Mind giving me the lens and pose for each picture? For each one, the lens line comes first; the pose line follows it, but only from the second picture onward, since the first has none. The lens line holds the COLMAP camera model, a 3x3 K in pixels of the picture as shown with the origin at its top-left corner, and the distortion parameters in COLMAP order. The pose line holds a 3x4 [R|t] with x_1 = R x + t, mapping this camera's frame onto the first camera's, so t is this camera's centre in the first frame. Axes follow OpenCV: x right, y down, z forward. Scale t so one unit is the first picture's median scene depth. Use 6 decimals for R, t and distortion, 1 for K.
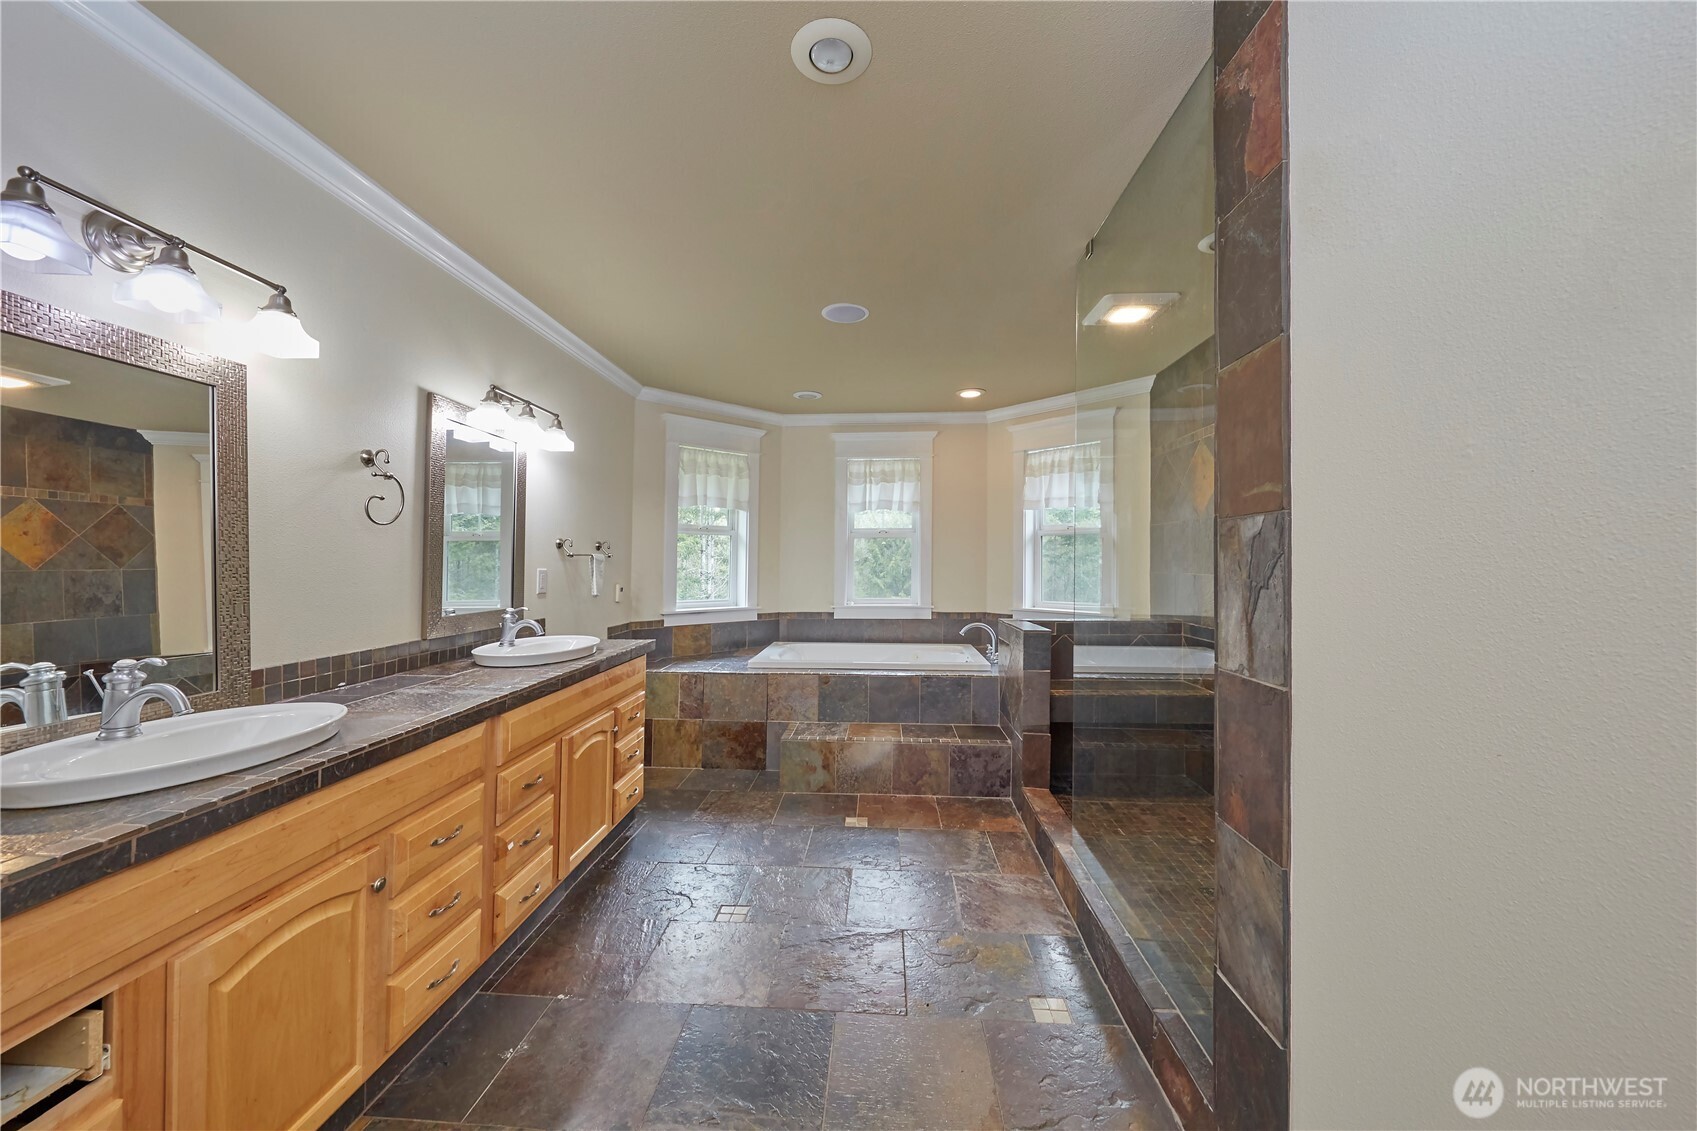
lens RADIAL K [[616.6, 0, 824.0], [0, 616.6, 556.8], [0, 0, 1]] dist [-0.000552, -0.003301]
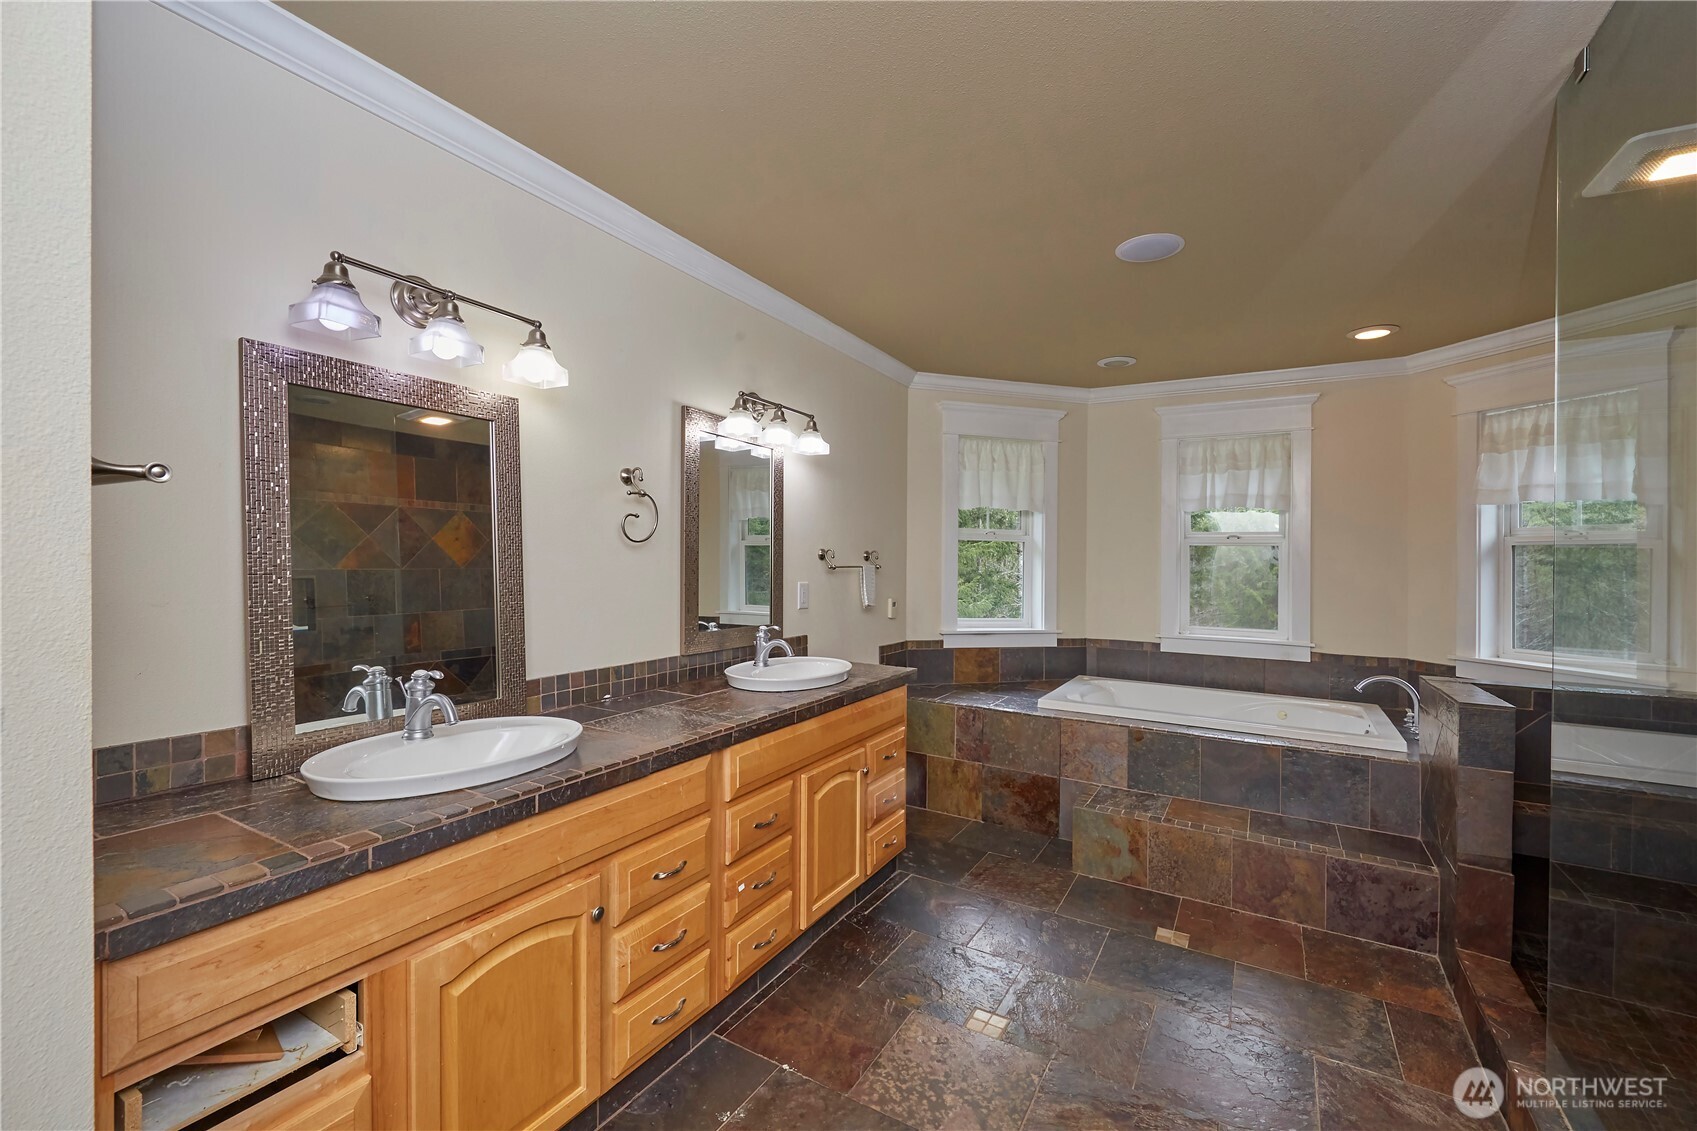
lens RADIAL K [[705.7, 0, 848.7], [0, 705.7, 556.5], [0, 0, 1]] dist [-0.000410, -0.002500]
pose [[0.901475, 0.008763, -0.432741, 0.075328], [-0.007412, 0.999961, 0.004808, -0.029597], [0.432767, -0.001127, 0.901505, 0.087370]]
